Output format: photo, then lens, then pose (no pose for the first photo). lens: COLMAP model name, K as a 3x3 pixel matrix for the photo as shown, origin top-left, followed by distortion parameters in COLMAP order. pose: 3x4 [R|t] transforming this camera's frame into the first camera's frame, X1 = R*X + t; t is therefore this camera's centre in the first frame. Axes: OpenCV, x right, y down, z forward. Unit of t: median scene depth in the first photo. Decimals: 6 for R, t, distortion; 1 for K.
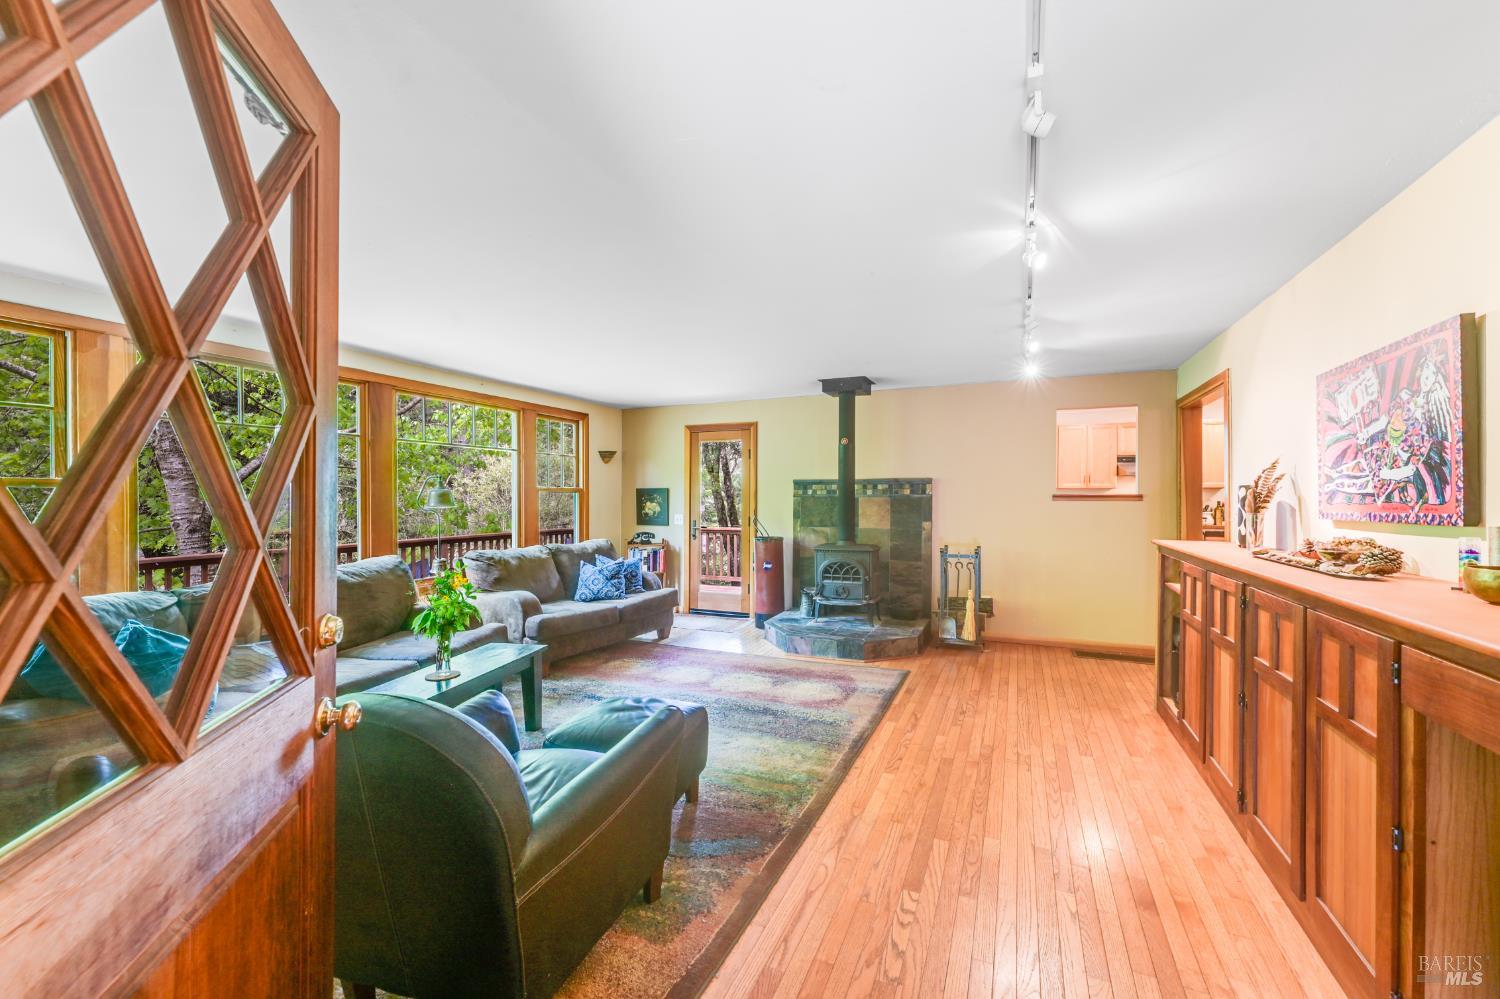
lens RADIAL K [[603.1, 0, 752.0], [0, 603.1, 496.8], [0, 0, 1]] dist [-0.000066, -0.000067]
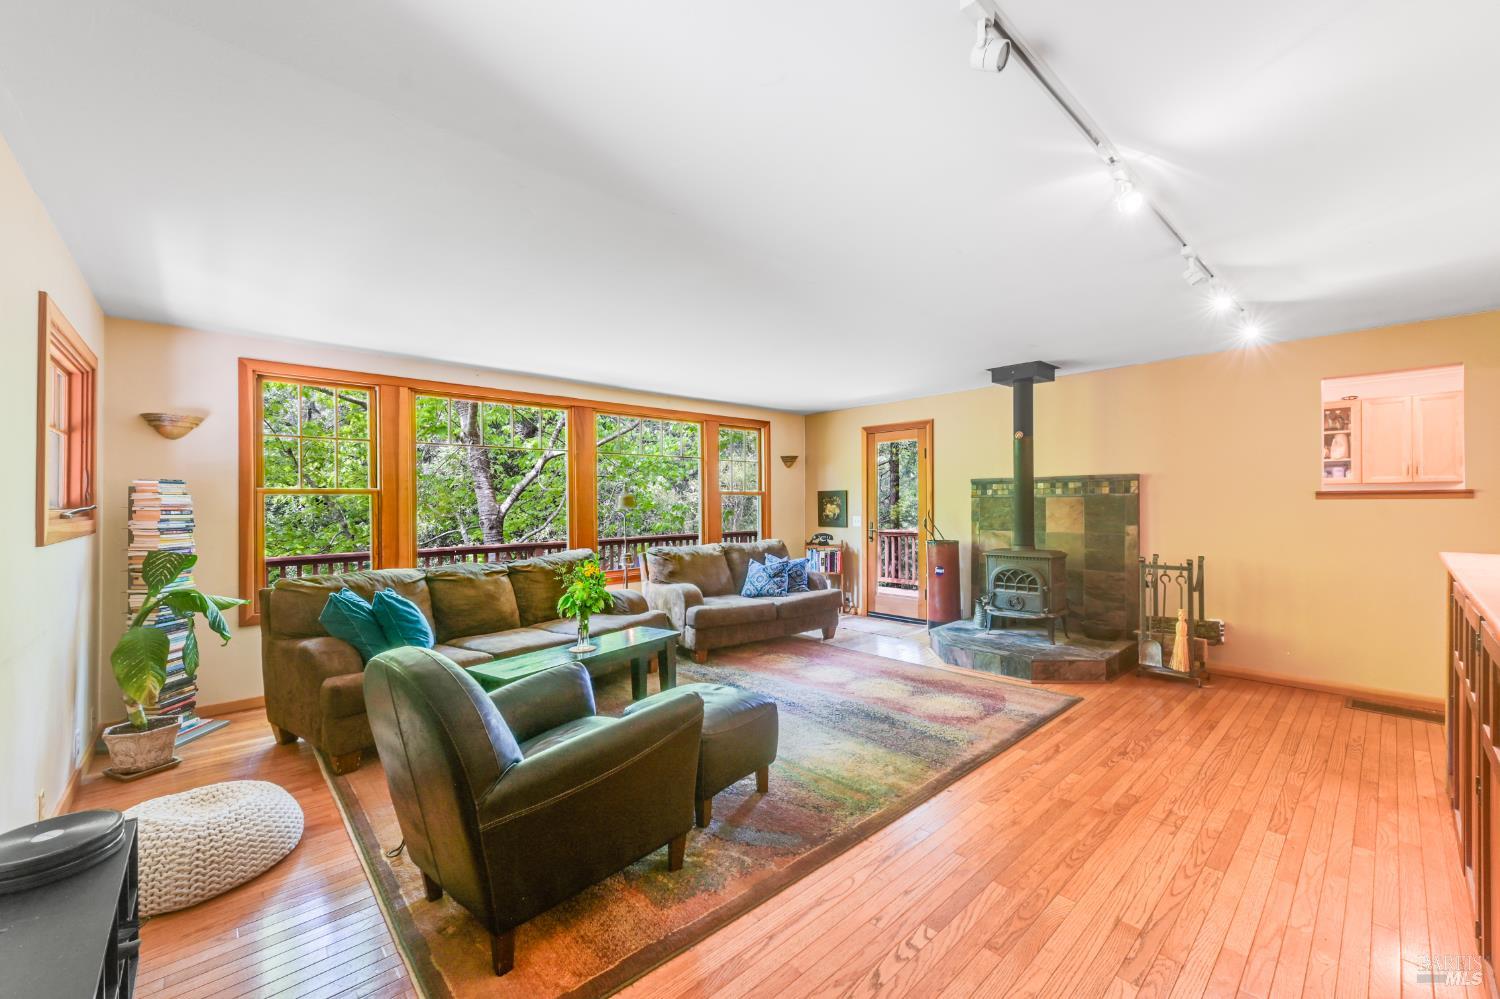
lens RADIAL K [[597.6, 0, 750.0], [0, 597.6, 499.5], [0, 0, 1]] dist [0.000350, 0.000127]
pose [[0.918684, -0.007997, -0.394912, 0.145646], [0.007634, 0.999968, -0.002492, 0.003284], [0.394919, -0.000725, 0.918716, 0.025527]]
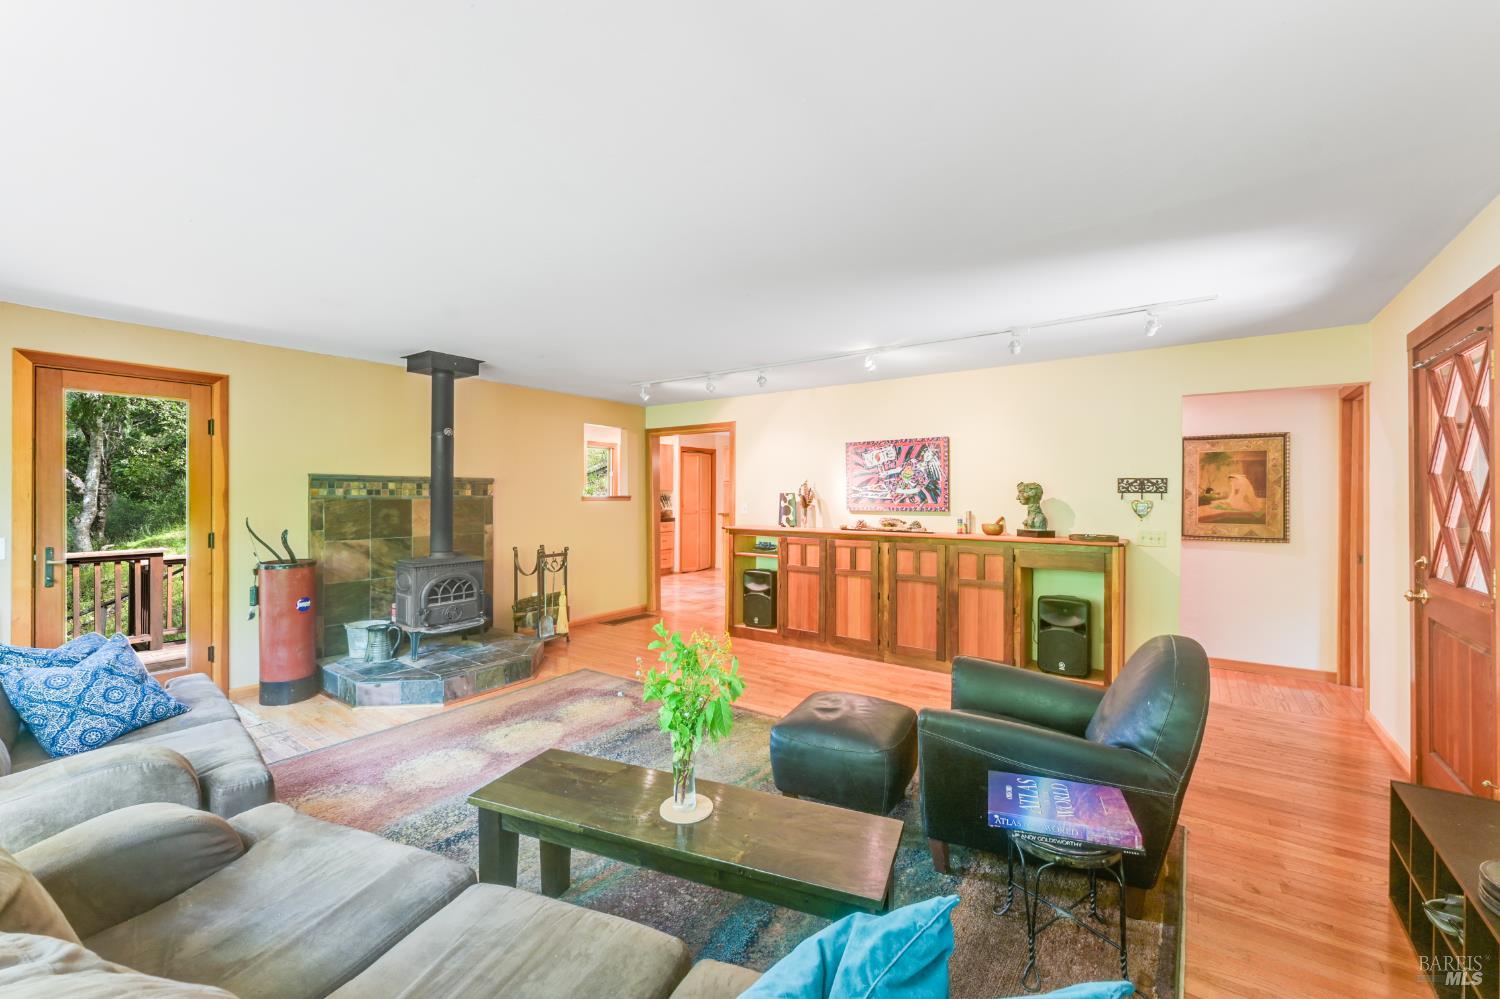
lens RADIAL K [[603.1, 0, 752.0], [0, 603.1, 496.8], [0, 0, 1]] dist [-0.000066, -0.000067]
pose [[0.204506, -0.006189, 0.978846, -0.611393], [-0.005666, 0.999956, 0.007507, -0.012570], [-0.978849, -0.007081, 0.204462, 0.454809]]
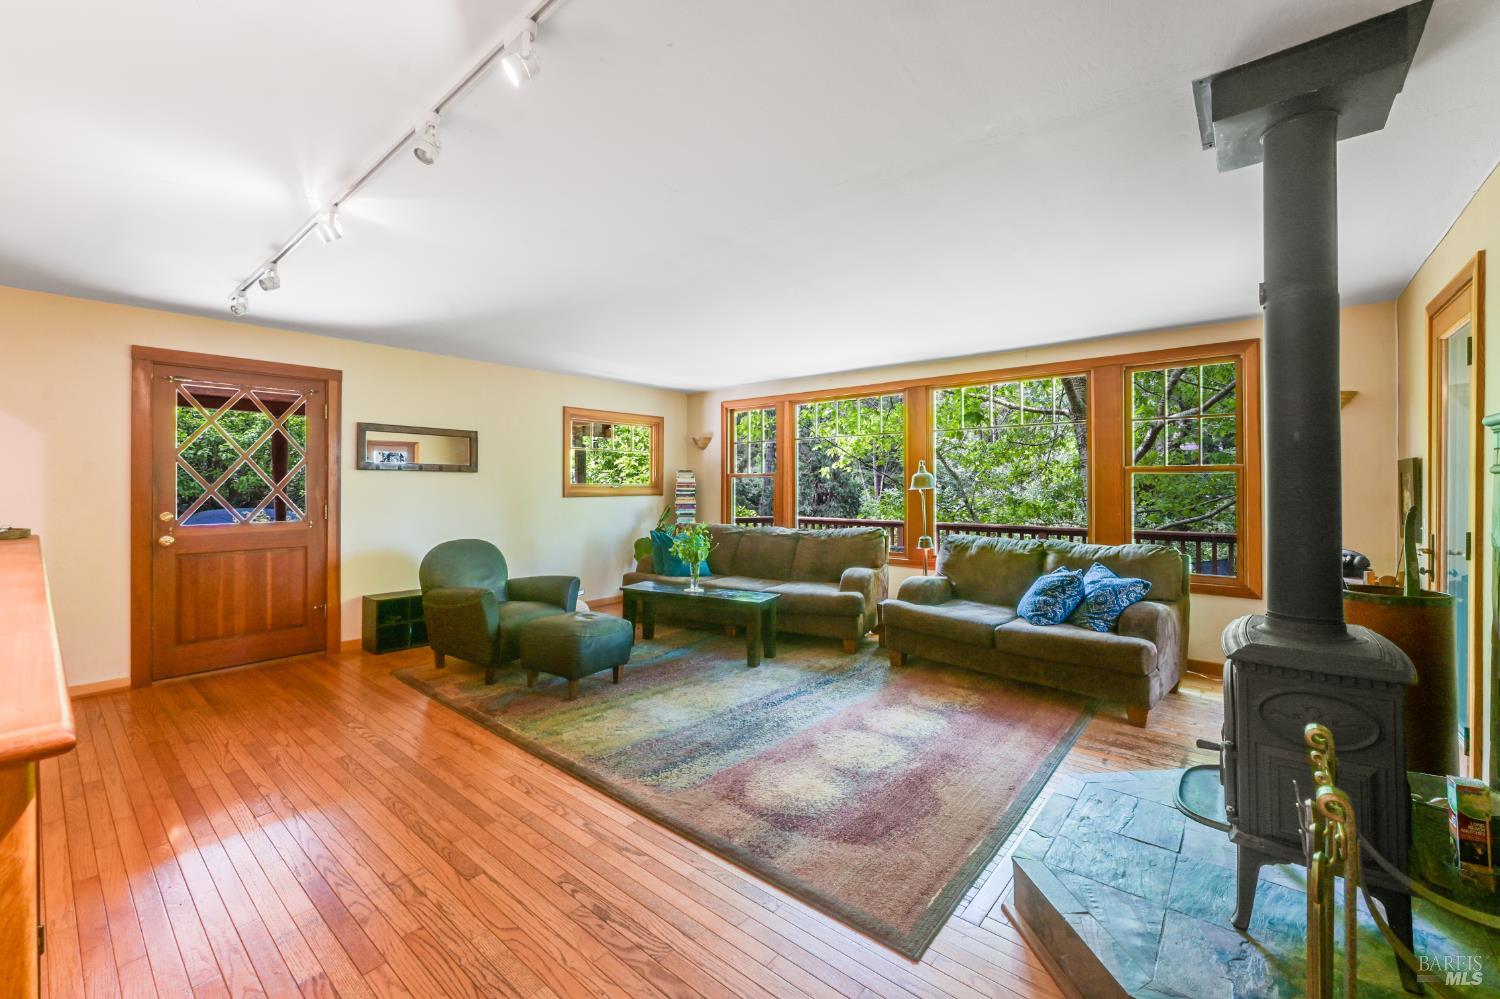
lens RADIAL K [[607.6, 0, 748.3], [0, 607.6, 479.2], [0, 0, 1]] dist [0.000608, 0.000044]
pose [[-0.281243, -0.008615, -0.959598, 0.564961], [0.002508, 0.999950, -0.009712, 0.007953], [0.959633, -0.005138, -0.281208, 0.895347]]
